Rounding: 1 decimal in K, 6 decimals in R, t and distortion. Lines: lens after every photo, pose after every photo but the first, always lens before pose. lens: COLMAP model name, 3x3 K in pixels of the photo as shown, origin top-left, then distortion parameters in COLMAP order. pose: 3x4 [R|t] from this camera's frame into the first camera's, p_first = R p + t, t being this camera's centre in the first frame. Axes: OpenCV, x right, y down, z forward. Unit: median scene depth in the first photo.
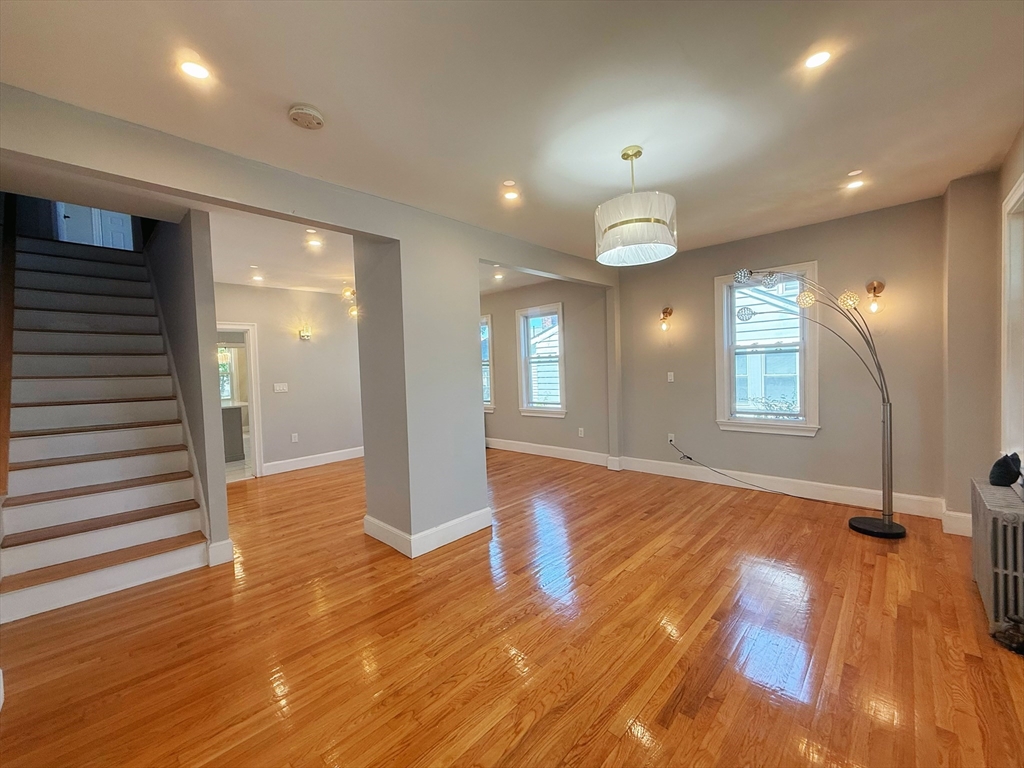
lens RADIAL K [[417.7, 0, 512.0], [0, 417.7, 384.0], [0, 0, 1]] dist [-0.006816, -0.000221]
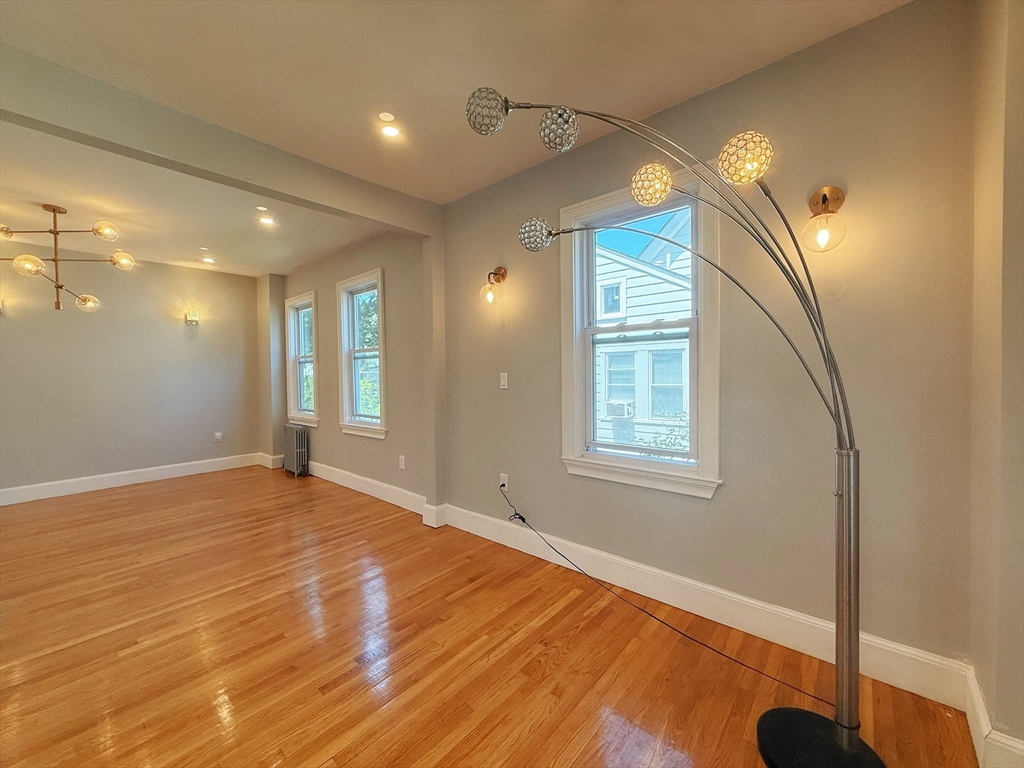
lens RADIAL K [[406.7, 0, 512.0], [0, 406.7, 384.0], [0, 0, 1]] dist [-0.005447, -0.000077]
pose [[0.998681, 0.023794, 0.045489, 0.394416], [-0.023055, 0.999595, -0.016706, -0.002516], [-0.045868, 0.015636, 0.998825, 0.439902]]
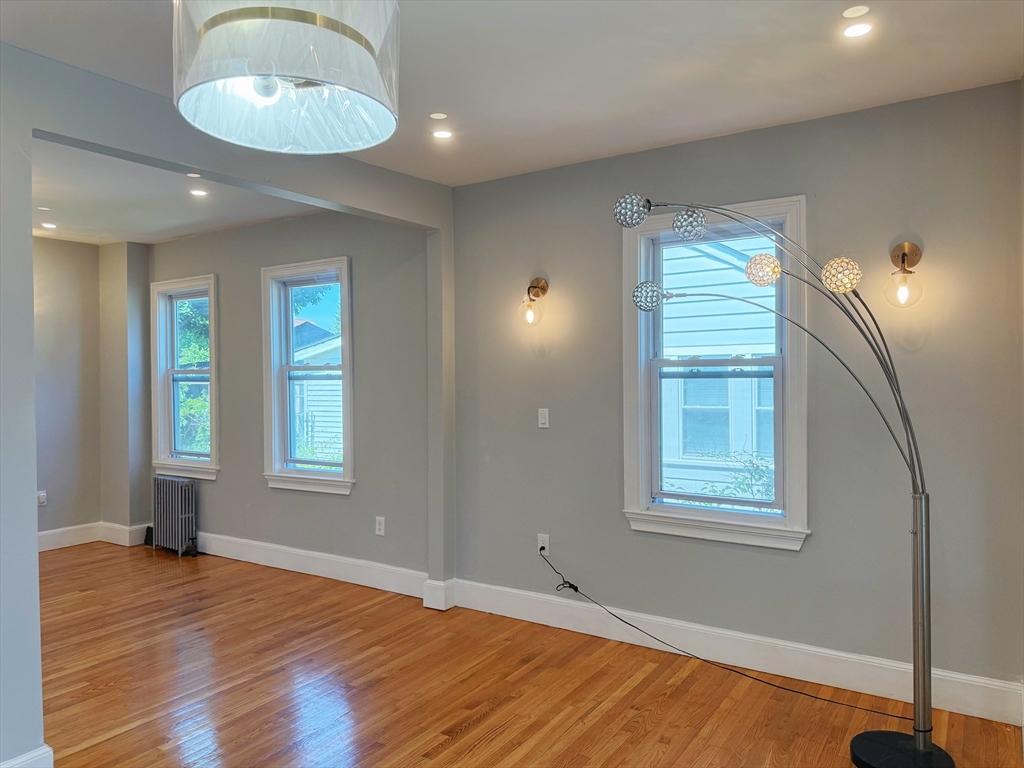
lens RADIAL K [[733.9, 0, 504.9], [0, 733.9, 380.5], [0, 0, 1]] dist [0.007345, -0.022204]
pose [[0.983954, 0.026227, 0.176484, 0.198365], [-0.020002, 0.999117, -0.036958, -0.030760], [-0.177297, 0.032835, 0.983609, 0.177981]]
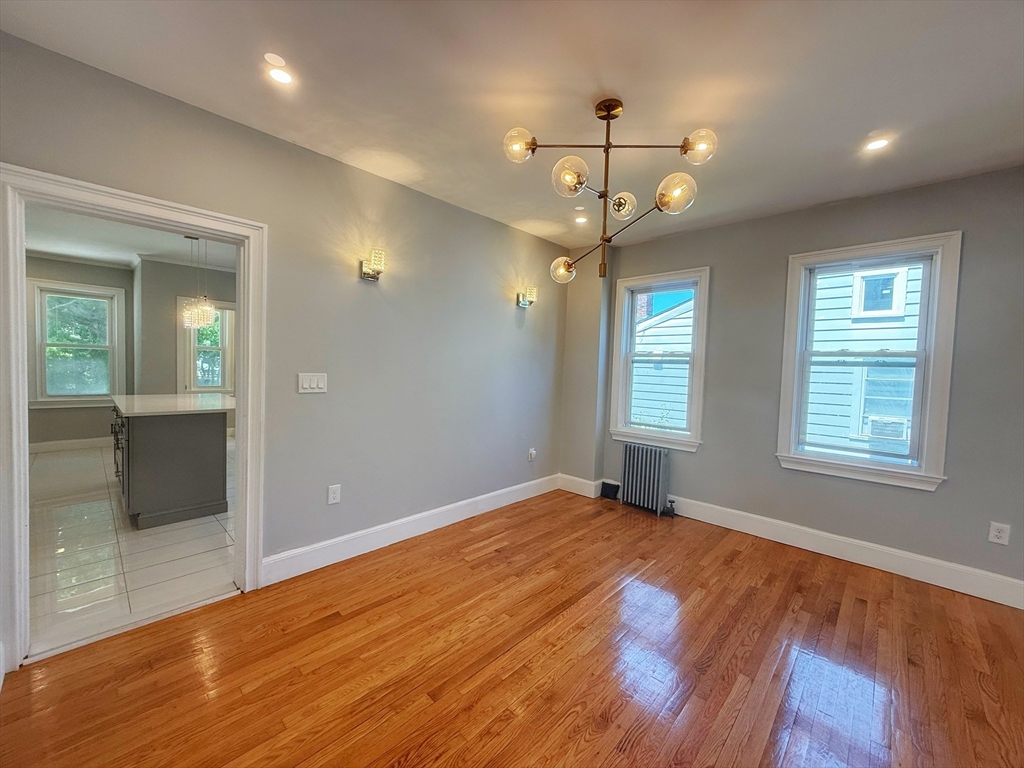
lens RADIAL K [[403.7, 0, 497.1], [0, 403.7, 382.1], [0, 0, 1]] dist [-0.002185, -0.000169]
pose [[0.997624, 0.067534, -0.013619, -0.456912], [-0.067470, 0.997708, 0.005097, -0.009068], [0.013932, -0.004166, 0.999894, 0.742659]]
